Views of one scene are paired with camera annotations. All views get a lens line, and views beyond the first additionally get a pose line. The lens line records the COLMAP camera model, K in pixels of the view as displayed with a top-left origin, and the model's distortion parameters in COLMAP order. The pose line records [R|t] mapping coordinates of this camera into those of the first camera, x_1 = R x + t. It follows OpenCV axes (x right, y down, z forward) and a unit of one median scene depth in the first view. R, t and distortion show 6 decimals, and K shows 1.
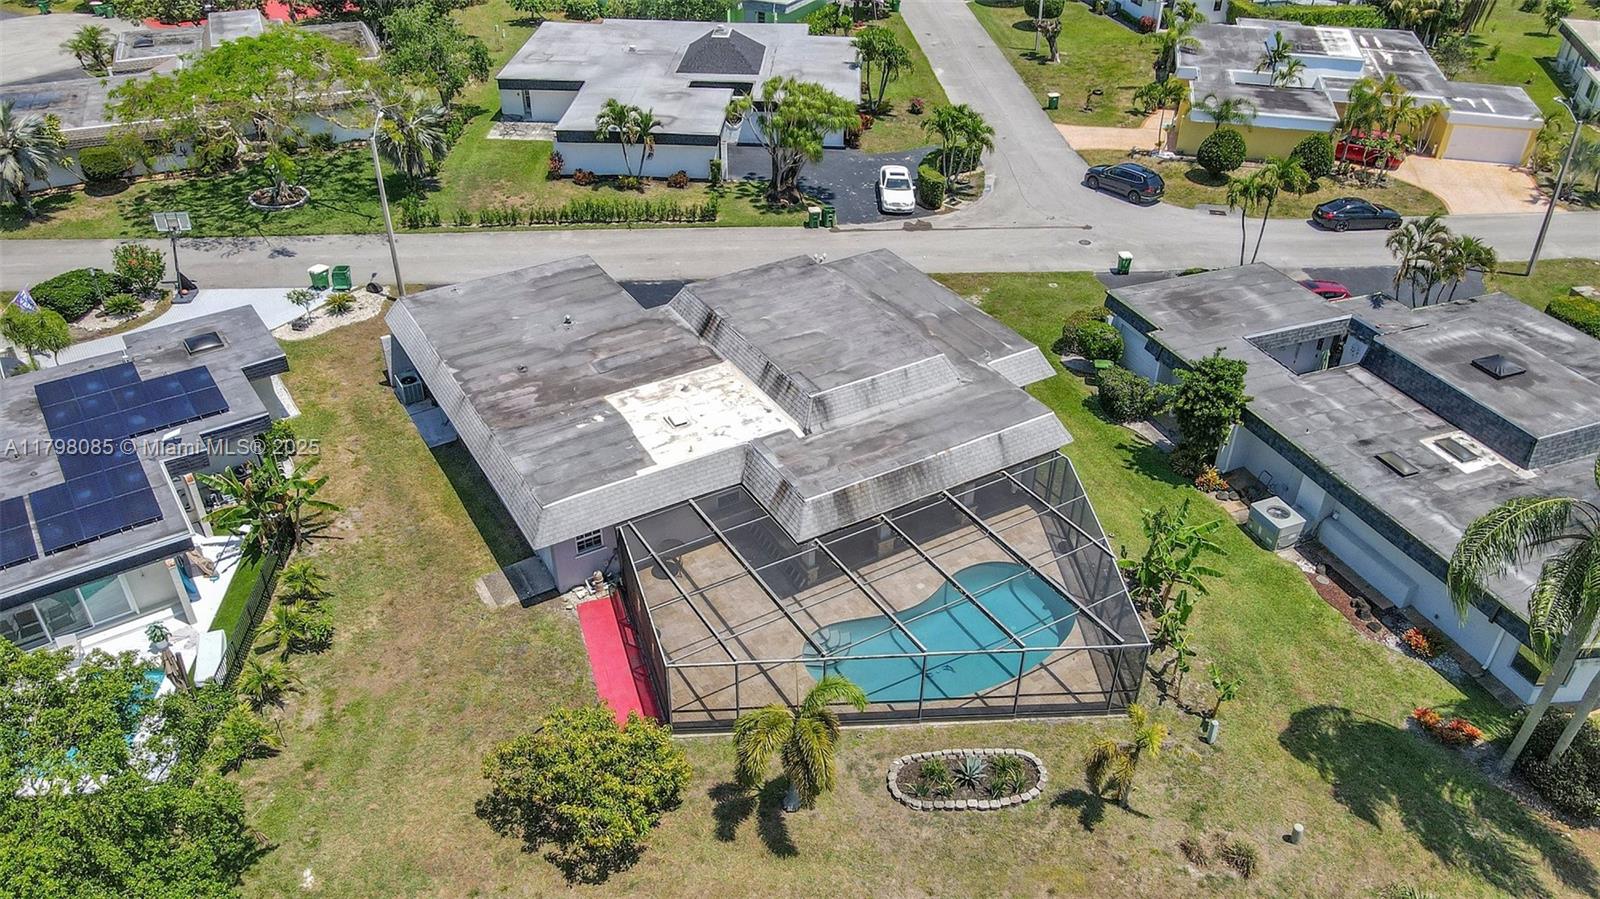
lens RADIAL K [[1180.6, 0, 800.0], [0, 1180.6, 449.5], [0, 0, 1]] dist [-0.017248, 0.060431]
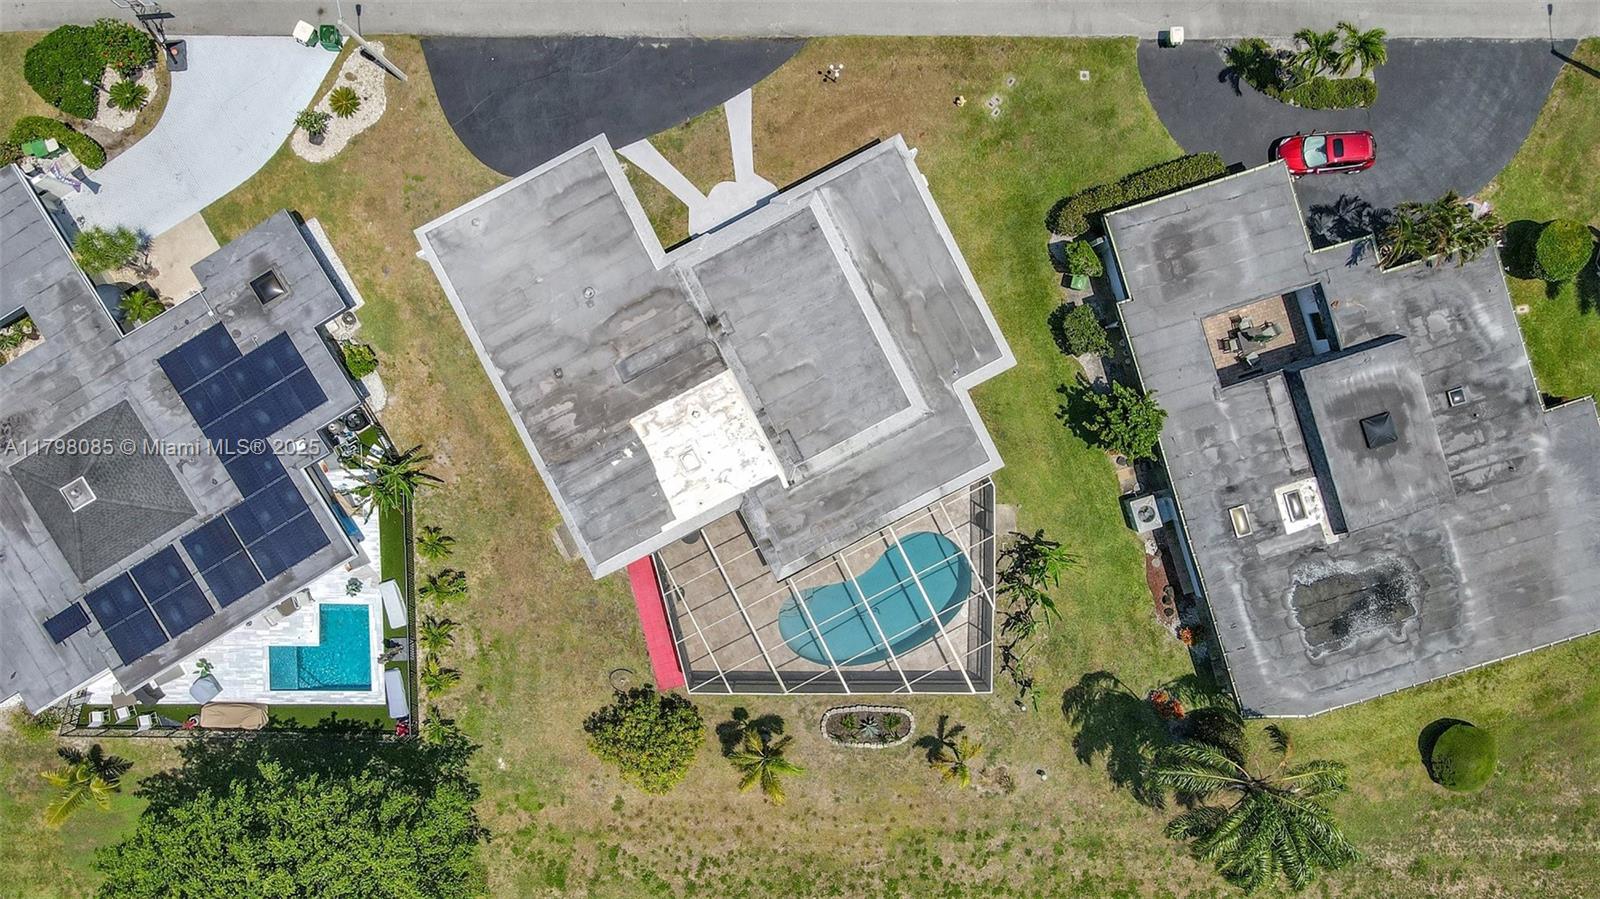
lens RADIAL K [[1180.6, 0, 800.0], [0, 1180.6, 449.5], [0, 0, 1]] dist [-0.017248, 0.060431]
pose [[0.997664, 0.068314, 0.000821, 0.010646], [-0.037271, 0.534162, 0.844560, -0.969785], [0.057257, -0.842617, 0.535460, 0.294513]]
